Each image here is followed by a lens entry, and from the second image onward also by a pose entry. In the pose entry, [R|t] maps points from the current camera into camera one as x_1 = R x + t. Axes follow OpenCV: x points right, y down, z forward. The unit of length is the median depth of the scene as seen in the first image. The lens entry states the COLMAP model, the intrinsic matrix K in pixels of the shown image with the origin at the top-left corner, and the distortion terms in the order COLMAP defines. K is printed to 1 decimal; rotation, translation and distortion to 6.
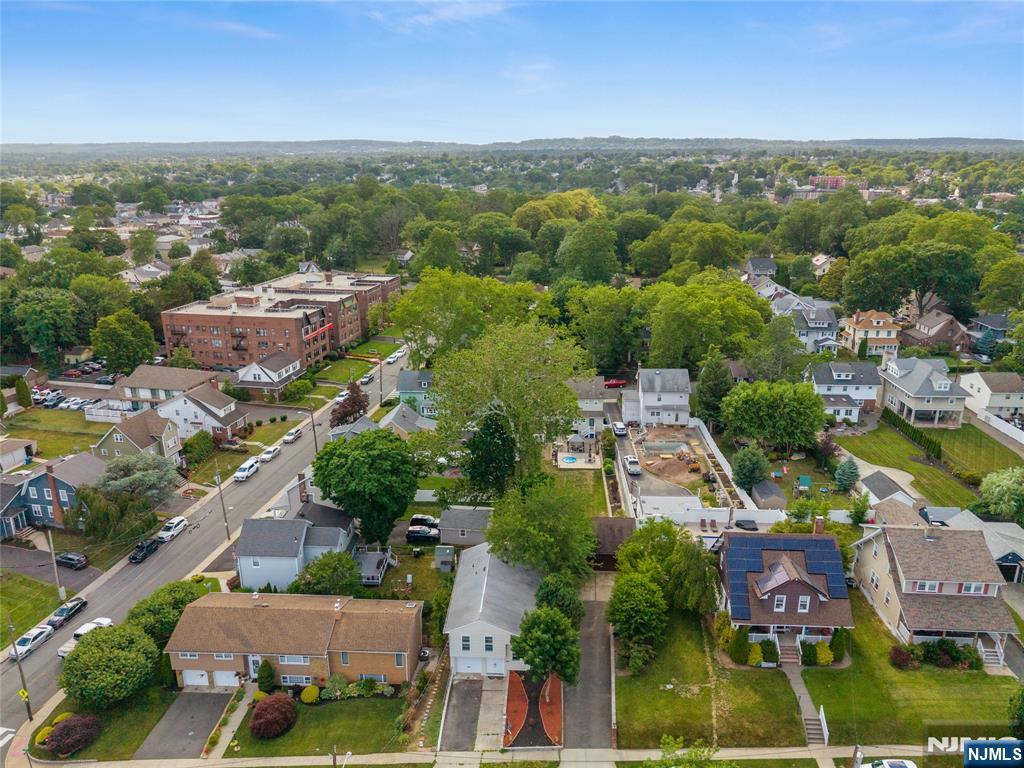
lens RADIAL K [[729.0, 0, 512.4], [0, 729.0, 380.8], [0, 0, 1]] dist [0.010469, -0.002346]
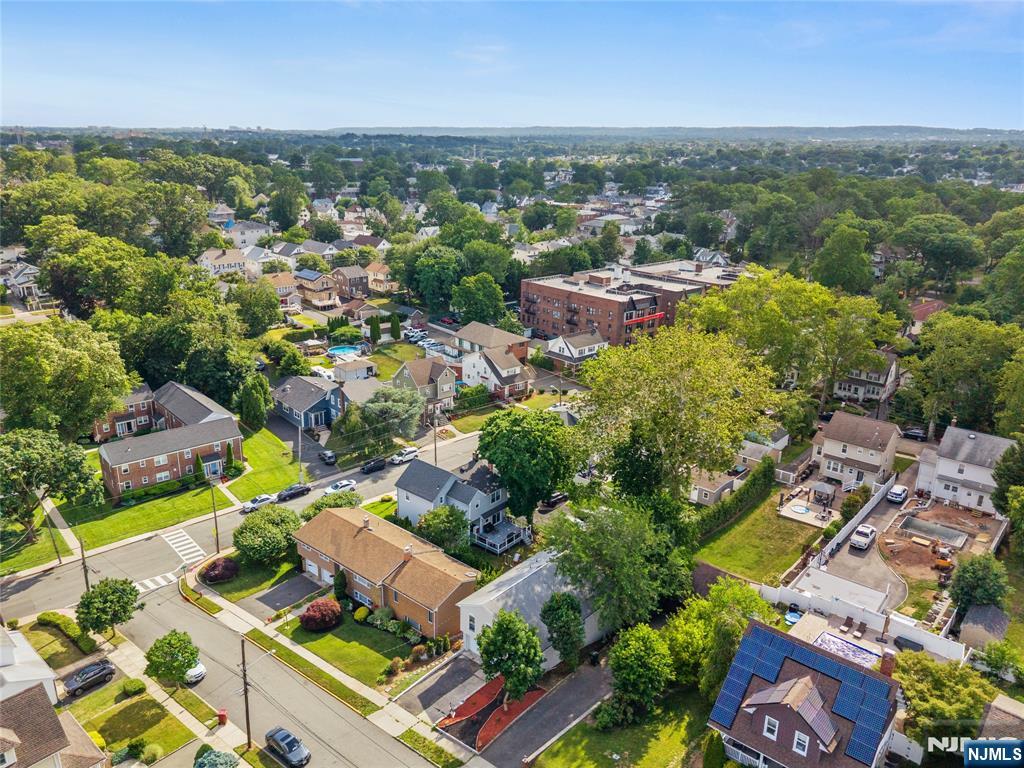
lens RADIAL K [[752.9, 0, 512.4], [0, 752.9, 367.4], [0, 0, 1]] dist [0.059053, -0.071346]
pose [[0.791944, 0.195038, -0.578605, 0.271179], [-0.201041, 0.978064, 0.054523, -0.029682], [0.576547, 0.073144, 0.813783, 0.078207]]
